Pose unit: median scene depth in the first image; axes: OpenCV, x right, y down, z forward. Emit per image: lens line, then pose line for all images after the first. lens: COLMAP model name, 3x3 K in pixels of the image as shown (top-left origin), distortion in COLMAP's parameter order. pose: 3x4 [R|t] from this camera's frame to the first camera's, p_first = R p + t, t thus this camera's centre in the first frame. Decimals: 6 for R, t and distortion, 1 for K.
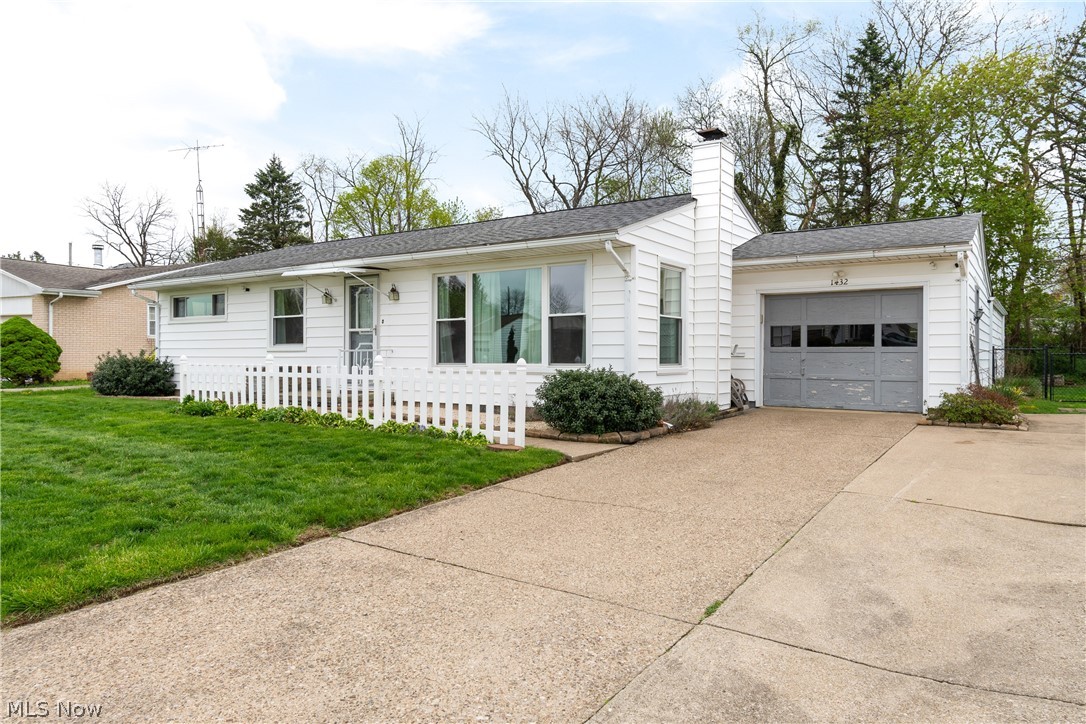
lens RADIAL K [[664.4, 0, 543.7], [0, 664.4, 355.6], [0, 0, 1]] dist [0.006146, 0.000271]
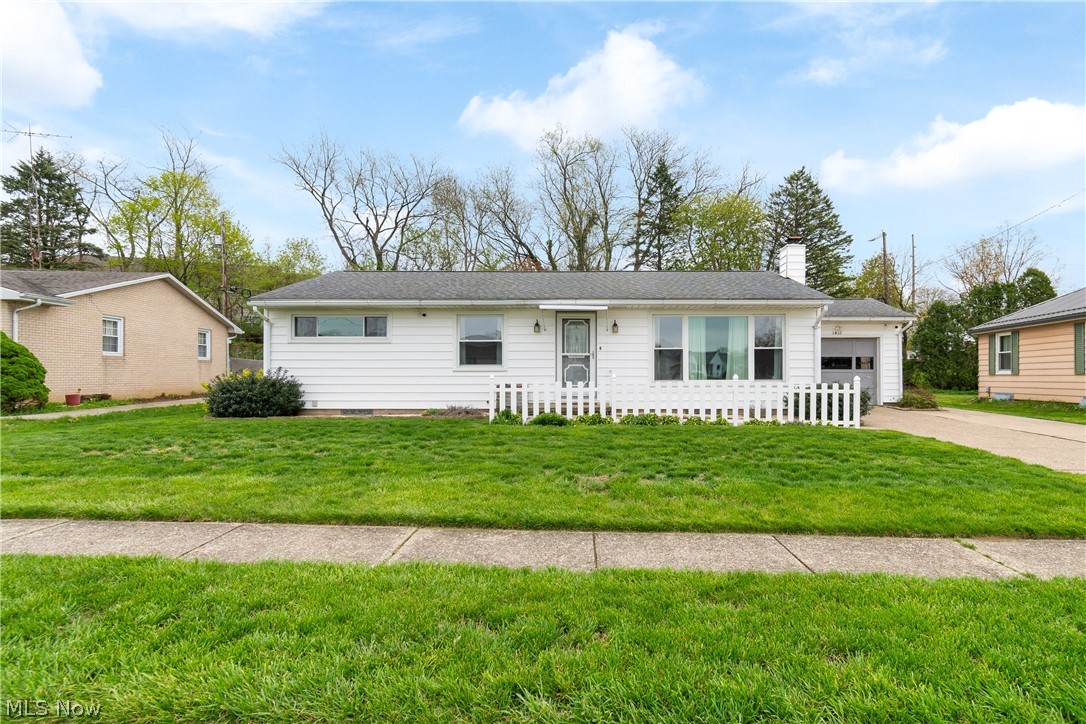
lens RADIAL K [[534.3, 0, 543.6], [0, 534.3, 367.0], [0, 0, 1]] dist [0.000132, 0.001624]
pose [[0.853278, 0.003504, 0.521445, -0.846451], [0.000687, 0.999969, -0.007843, -0.006137], [-0.521456, 0.007050, 0.853249, 0.156753]]
